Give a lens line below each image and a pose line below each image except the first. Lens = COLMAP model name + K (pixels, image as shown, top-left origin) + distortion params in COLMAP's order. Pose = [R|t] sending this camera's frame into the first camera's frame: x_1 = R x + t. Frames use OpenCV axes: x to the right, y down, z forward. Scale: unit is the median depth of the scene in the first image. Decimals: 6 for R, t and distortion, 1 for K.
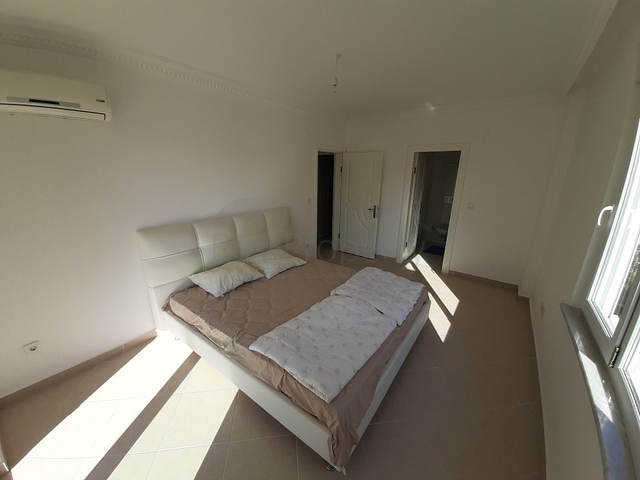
lens RADIAL K [[249.9, 0, 316.3], [0, 249.9, 242.6], [0, 0, 1]] dist [0.000539, -0.006194]
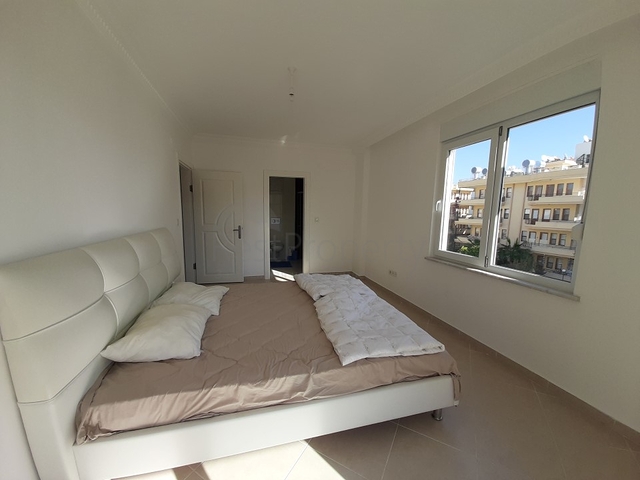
lens RADIAL K [[249.9, 0, 316.5], [0, 249.9, 240.1], [0, 0, 1]] dist [0.000539, -0.006194]
pose [[0.621744, -0.097458, 0.777133, -0.351075], [0.213887, 0.975640, -0.048768, 0.018421], [-0.753450, 0.196540, 0.627444, 0.181755]]
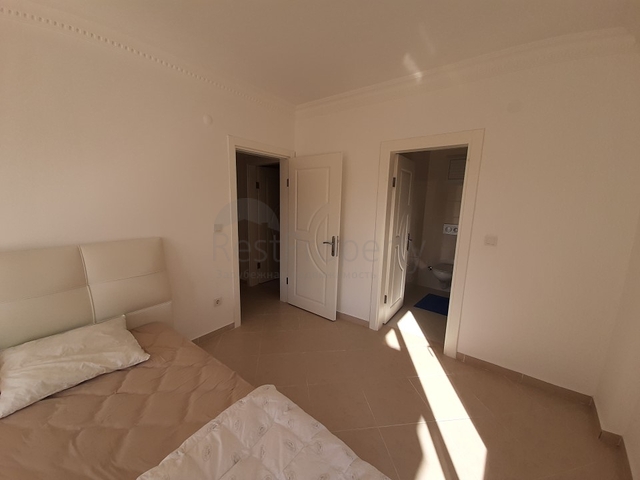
lens RADIAL K [[249.9, 0, 307.6], [0, 249.9, 243.2], [0, 0, 1]] dist [0.000539, -0.006194]
pose [[0.999524, 0.014999, -0.026971, 0.193290], [-0.017883, 0.993761, -0.110090, -0.063068], [0.025151, 0.110520, 0.993556, 0.385356]]
